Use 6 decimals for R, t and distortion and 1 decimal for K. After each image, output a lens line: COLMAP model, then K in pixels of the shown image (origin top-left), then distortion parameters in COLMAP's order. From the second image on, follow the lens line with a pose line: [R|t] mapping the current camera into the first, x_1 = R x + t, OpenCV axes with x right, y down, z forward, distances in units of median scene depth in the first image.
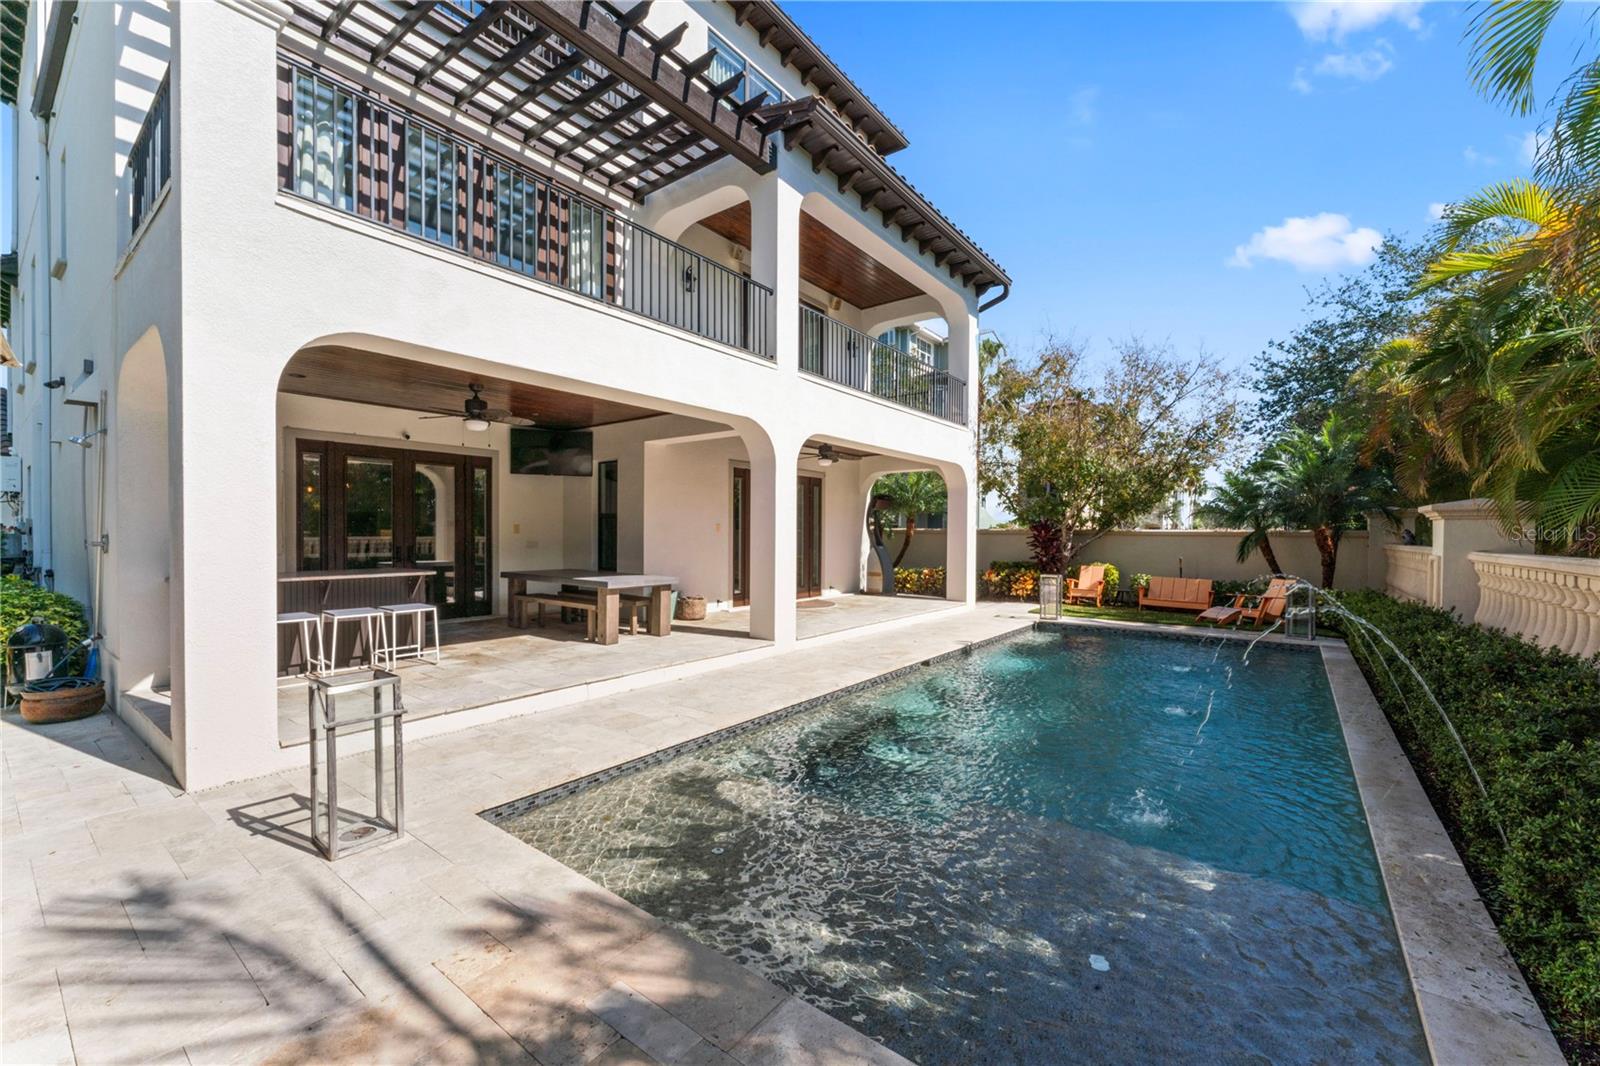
lens RADIAL K [[639.1, 0, 795.8], [0, 639.1, 536.2], [0, 0, 1]] dist [0.000646, 0.000332]
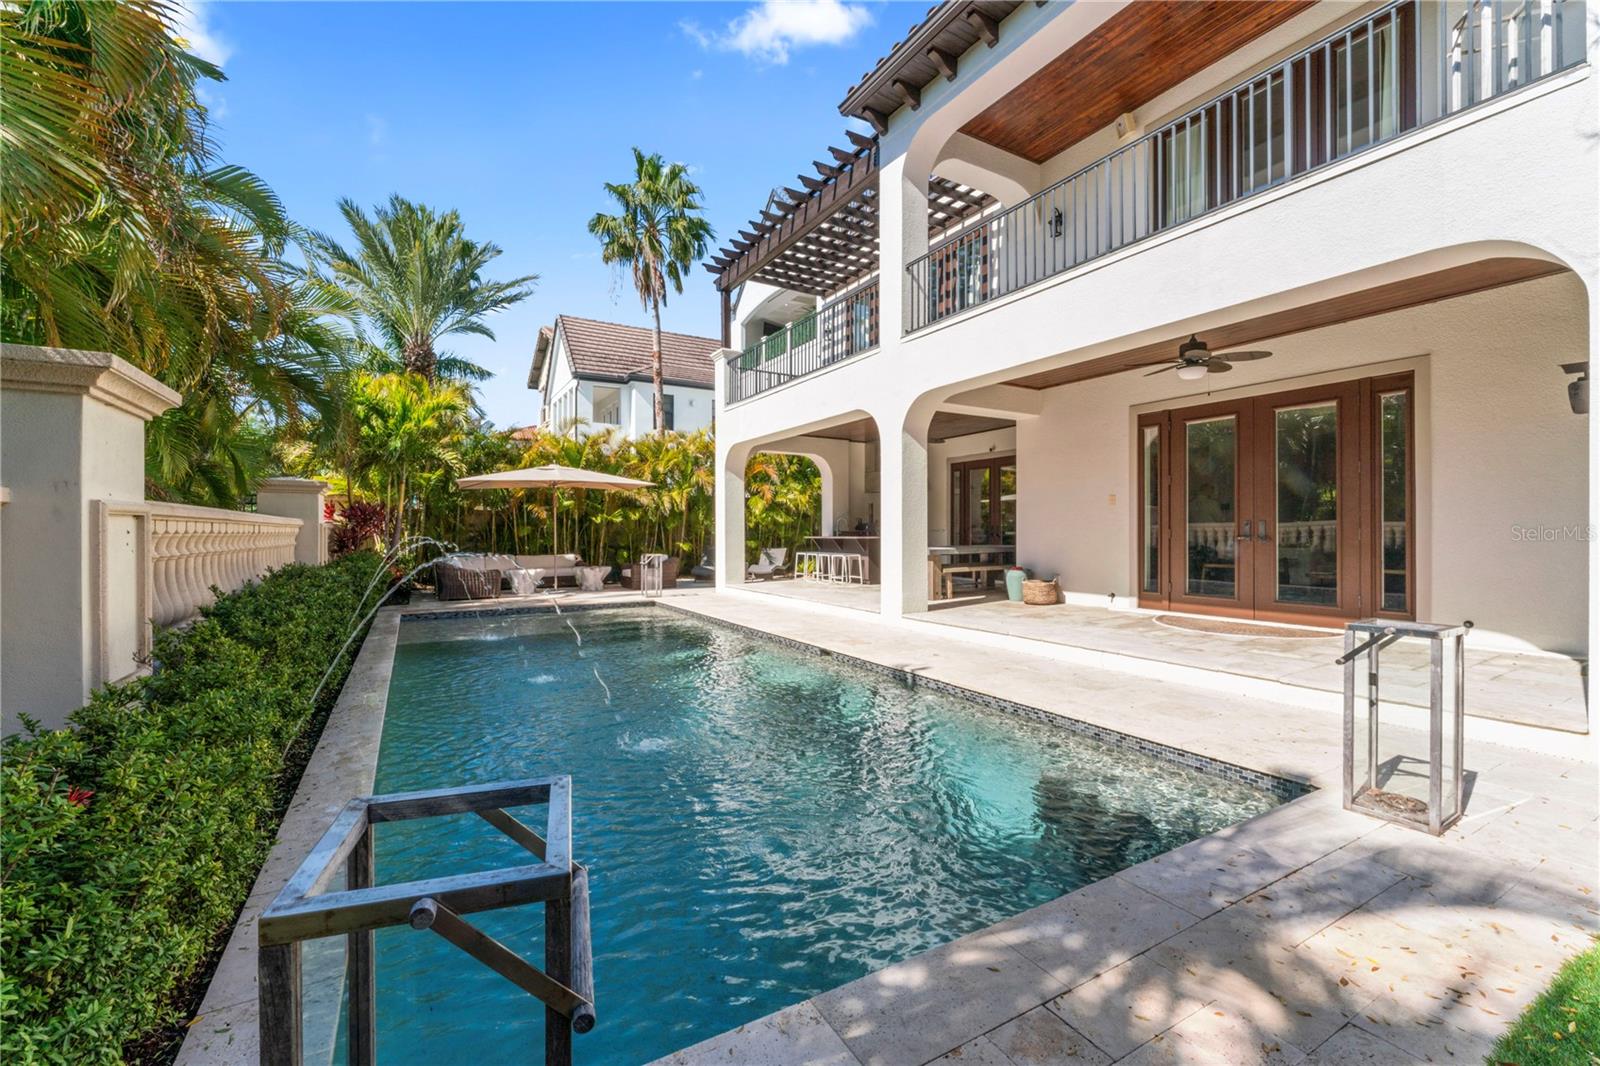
lens RADIAL K [[656.5, 0, 800.9], [0, 656.5, 523.2], [0, 0, 1]] dist [-0.003468, 0.000063]
pose [[-0.374300, -0.017695, -0.927139, 1.182686], [-0.005242, 0.999842, -0.016966, 0.047408], [0.927293, -0.001490, -0.374334, 1.485562]]
